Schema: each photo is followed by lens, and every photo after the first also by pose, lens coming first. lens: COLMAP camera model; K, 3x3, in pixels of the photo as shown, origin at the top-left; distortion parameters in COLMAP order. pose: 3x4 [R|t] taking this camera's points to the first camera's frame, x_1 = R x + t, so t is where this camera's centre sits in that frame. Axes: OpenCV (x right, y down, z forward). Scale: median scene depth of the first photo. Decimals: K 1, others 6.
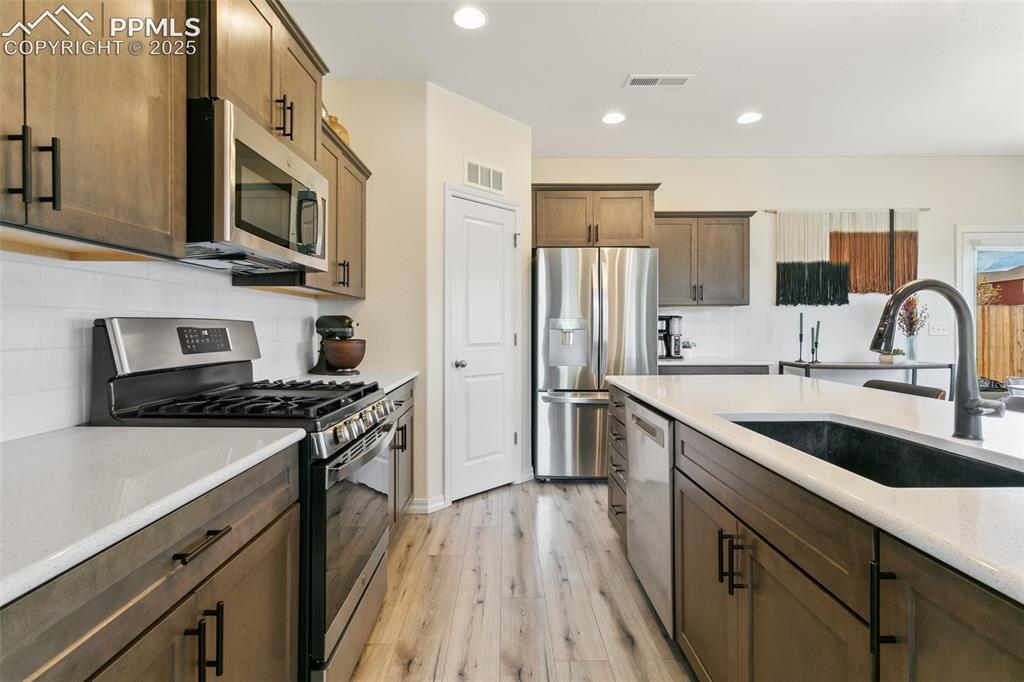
lens RADIAL K [[483.3, 0, 503.8], [0, 483.3, 331.8], [0, 0, 1]] dist [-0.001142, 0.001397]
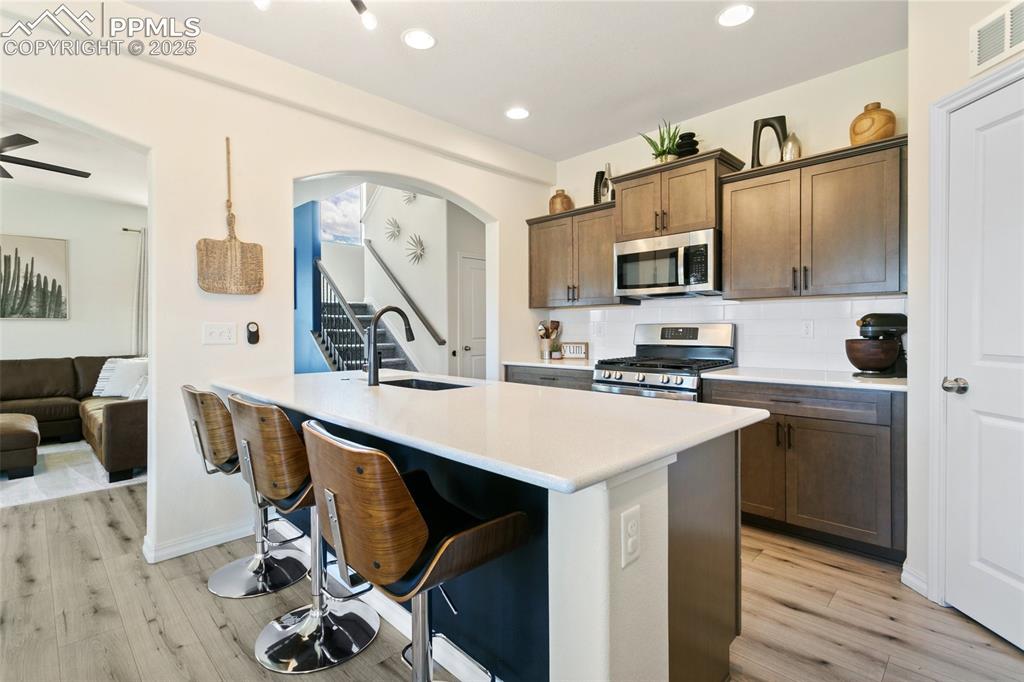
lens RADIAL K [[483.3, 0, 503.8], [0, 483.3, 331.8], [0, 0, 1]] dist [-0.001142, 0.001397]
pose [[-0.707770, 0.008673, -0.706390, 0.578199], [-0.000030, 0.999924, 0.012308, -0.006351], [0.706443, 0.008733, -0.707716, 0.809460]]
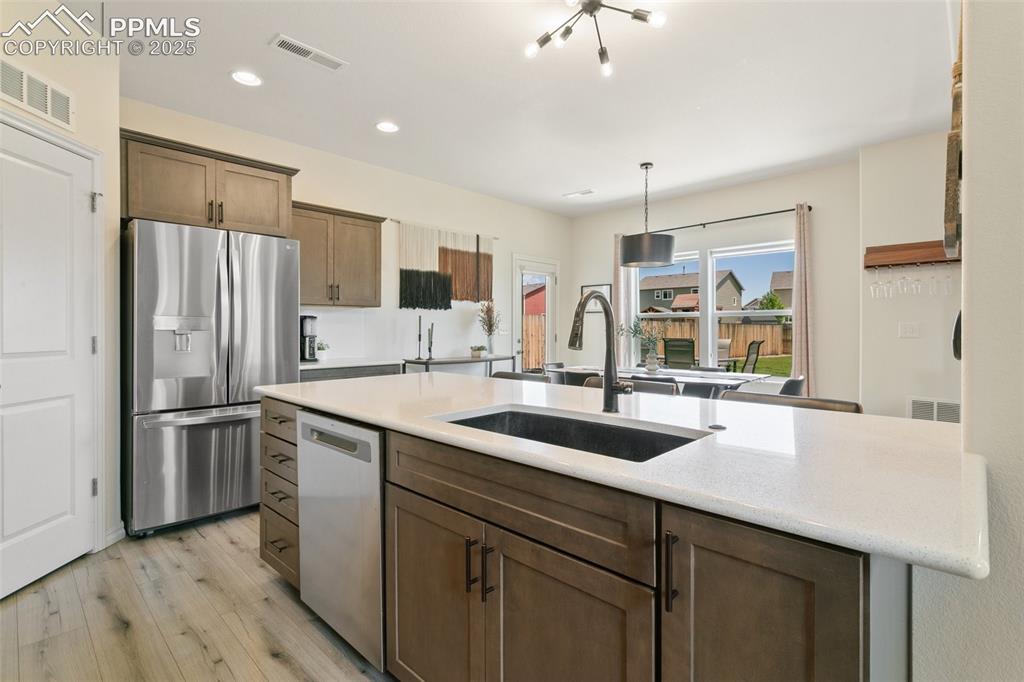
lens RADIAL K [[483.3, 0, 503.8], [0, 483.3, 331.8], [0, 0, 1]] dist [-0.001142, 0.001397]
pose [[0.696620, -0.002201, 0.717437, -0.056622], [0.004015, 0.999992, -0.000831, 0.000238], [-0.717429, 0.003459, 0.696623, 0.082779]]
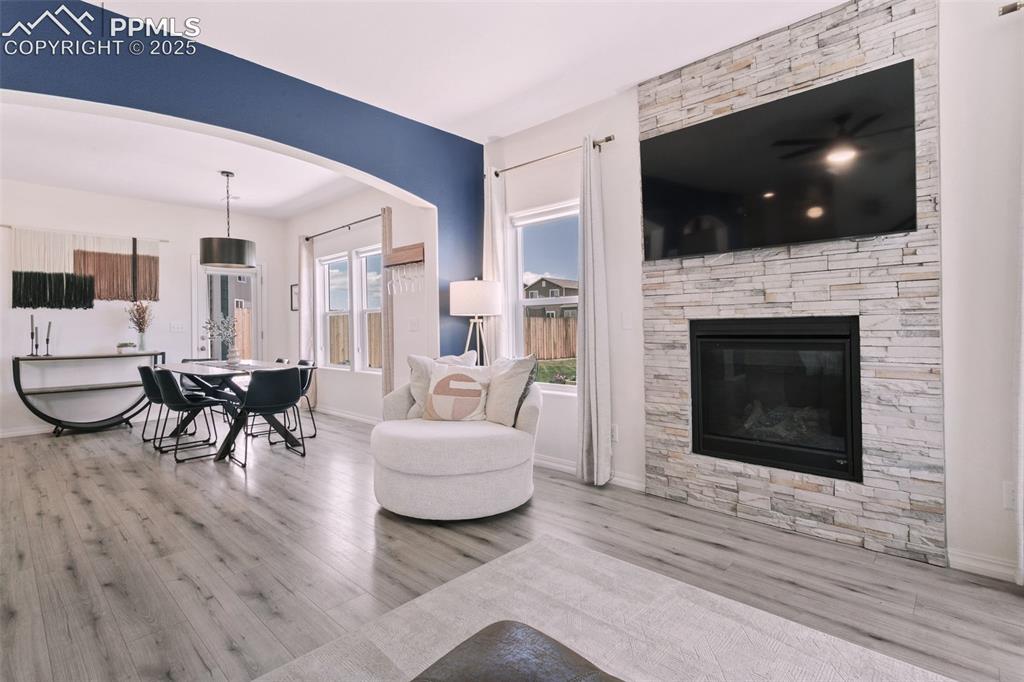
lens RADIAL K [[485.6, 0, 509.9], [0, 485.6, 328.6], [0, 0, 1]] dist [0.000298, 0.000384]
pose [[0.680399, -0.005509, 0.732821, 0.565863], [0.013388, 0.999898, -0.004914, 0.017925], [-0.732719, 0.013154, 0.680404, -0.719174]]
